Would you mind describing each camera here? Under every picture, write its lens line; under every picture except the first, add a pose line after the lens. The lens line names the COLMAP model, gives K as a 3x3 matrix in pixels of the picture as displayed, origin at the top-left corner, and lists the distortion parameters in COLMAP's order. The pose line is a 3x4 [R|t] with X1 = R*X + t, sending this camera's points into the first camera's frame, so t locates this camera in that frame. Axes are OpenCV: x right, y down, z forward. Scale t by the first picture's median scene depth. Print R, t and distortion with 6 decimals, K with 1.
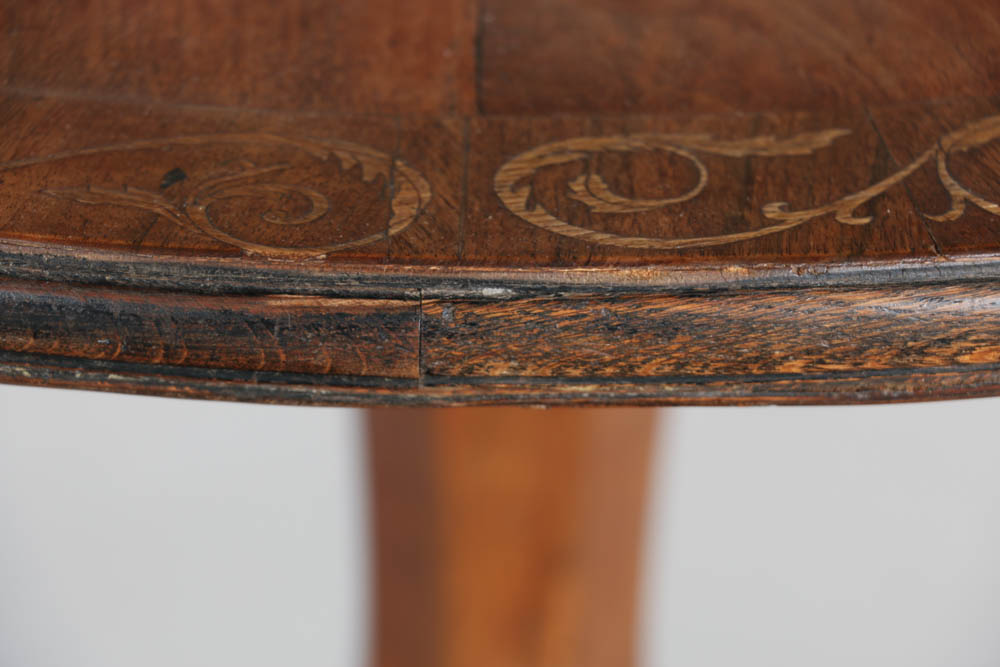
lens RADIAL K [[6571.3, 0, 500.5], [0, 6571.3, 333.4], [0, 0, 1]] dist [1.964118, 0.000000]
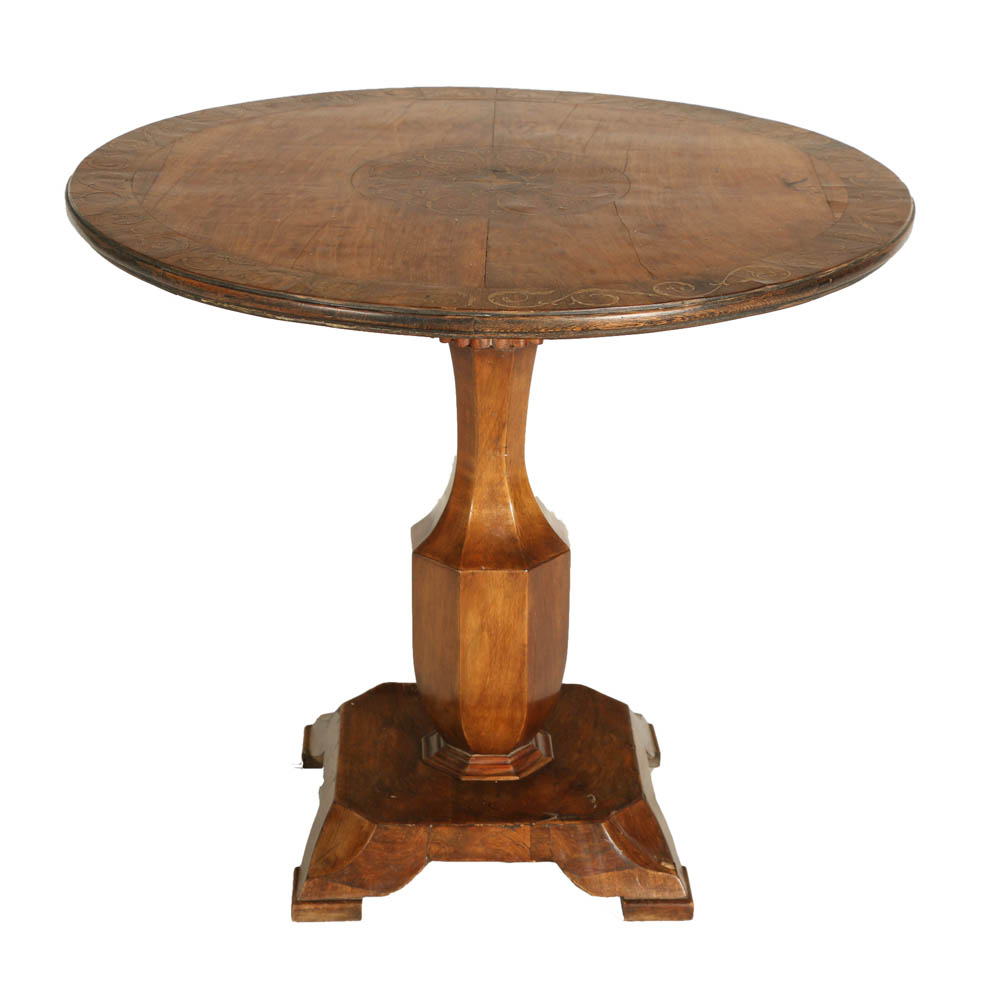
lens RADIAL K [[2577.7, 0, 504.8], [0, 2577.7, 500.9], [0, 0, 1]] dist [0.218694, 0.000000]
pose [[0.999973, 0.006430, 0.003540, 0.006757], [-0.006388, 0.999908, -0.011988, 0.169328], [-0.003616, 0.011965, 0.999922, -1.103976]]
